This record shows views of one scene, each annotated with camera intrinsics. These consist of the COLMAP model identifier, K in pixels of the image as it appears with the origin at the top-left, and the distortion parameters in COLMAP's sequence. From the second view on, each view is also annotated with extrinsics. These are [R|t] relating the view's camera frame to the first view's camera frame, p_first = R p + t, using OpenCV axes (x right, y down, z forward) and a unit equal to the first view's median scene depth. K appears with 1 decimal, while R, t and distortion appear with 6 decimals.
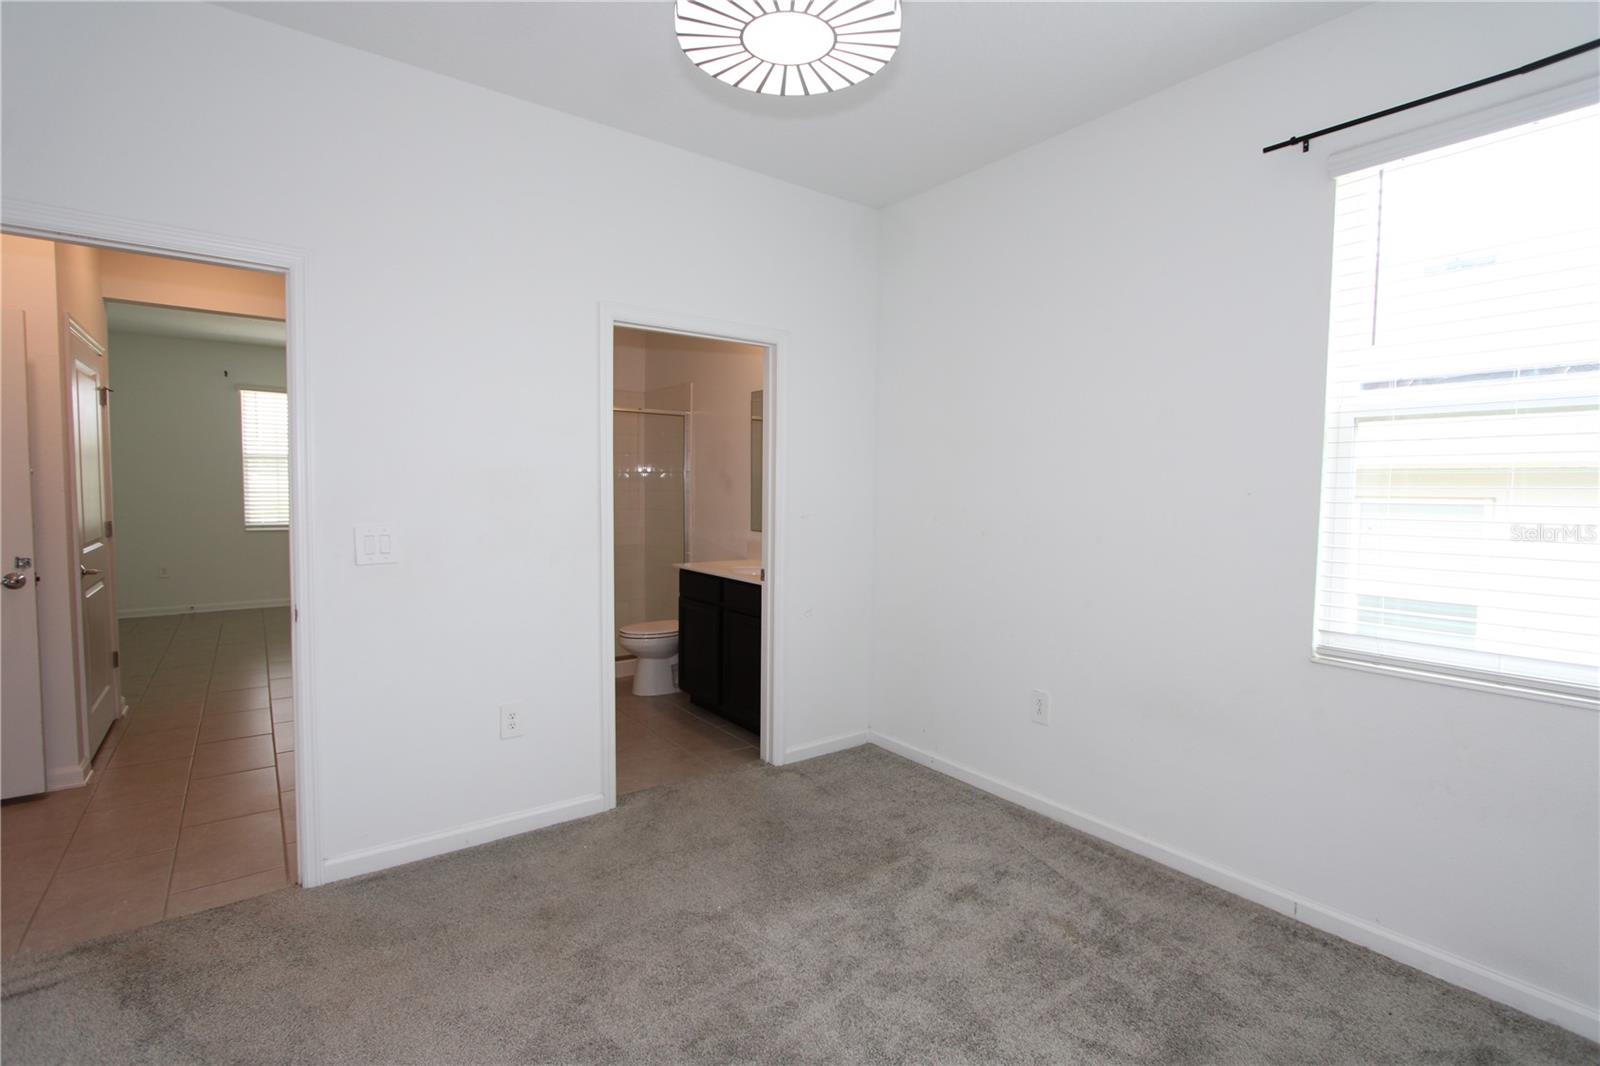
lens RADIAL K [[737.1, 0, 811.0], [0, 737.1, 526.2], [0, 0, 1]] dist [-0.019780, 0.003666]
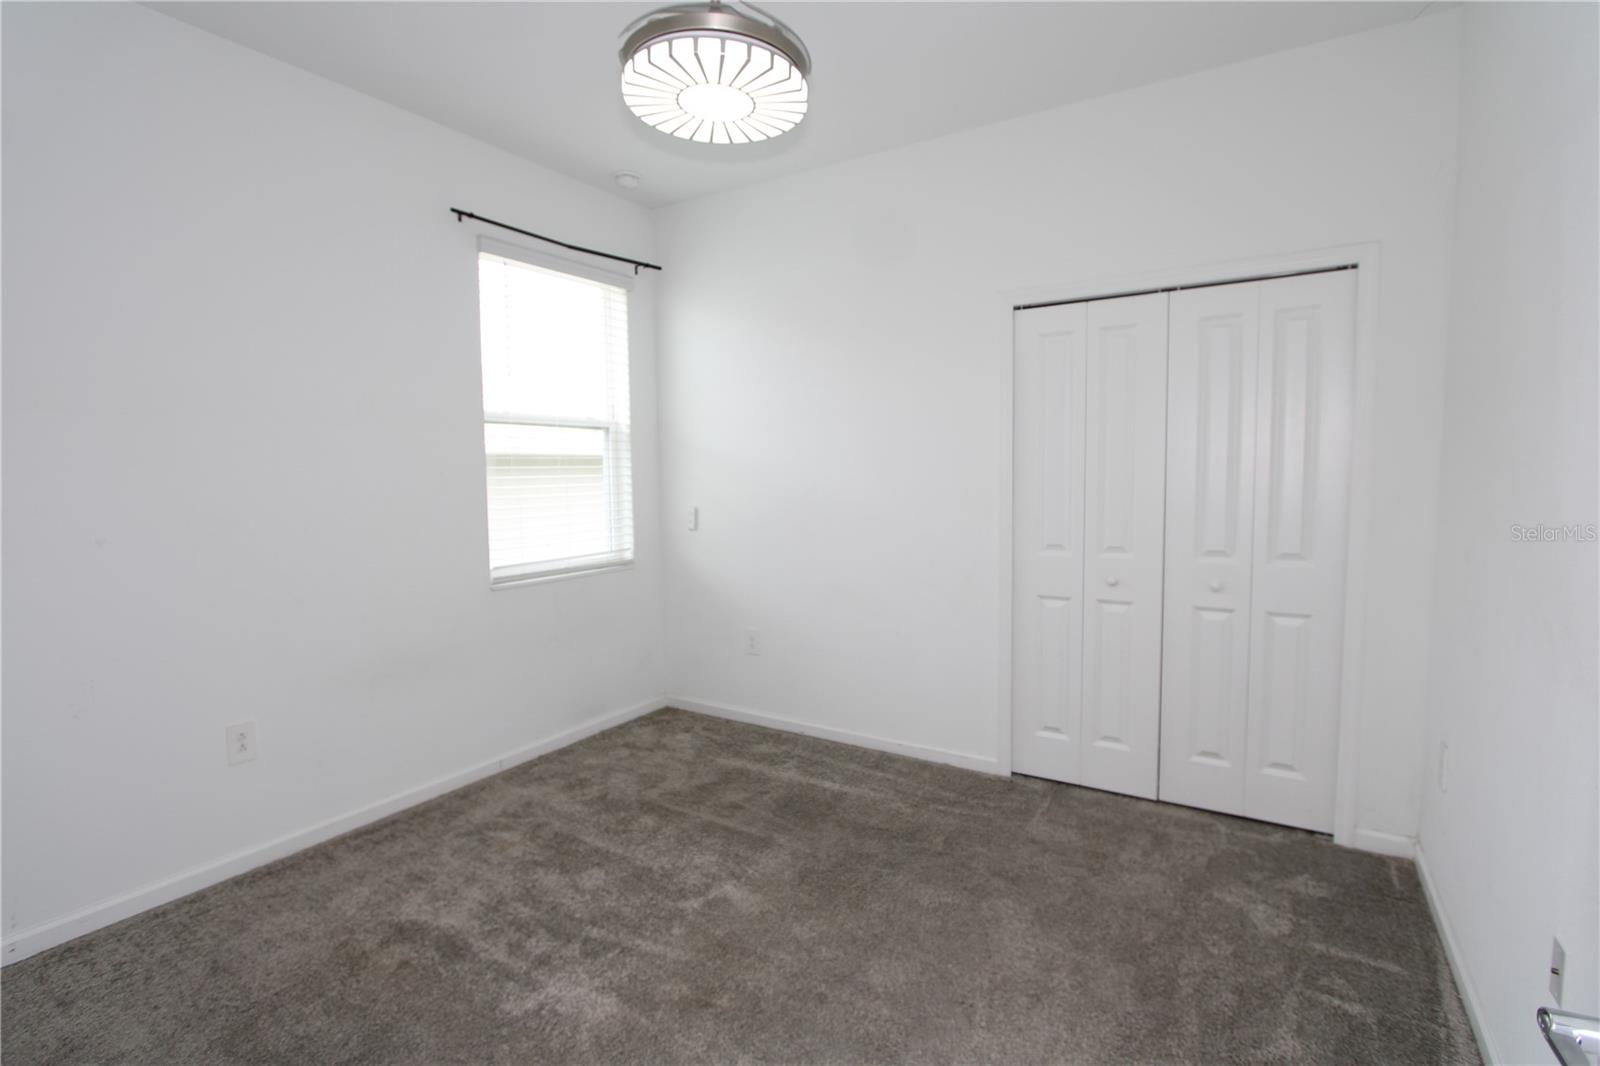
lens RADIAL K [[737.1, 0, 811.0], [0, 737.1, 526.2], [0, 0, 1]] dist [-0.019780, 0.003666]
pose [[-0.364193, -0.066719, 0.928931, -0.877173], [0.061143, 0.993566, 0.095332, -0.037061], [-0.929314, 0.091517, -0.357771, 0.933610]]
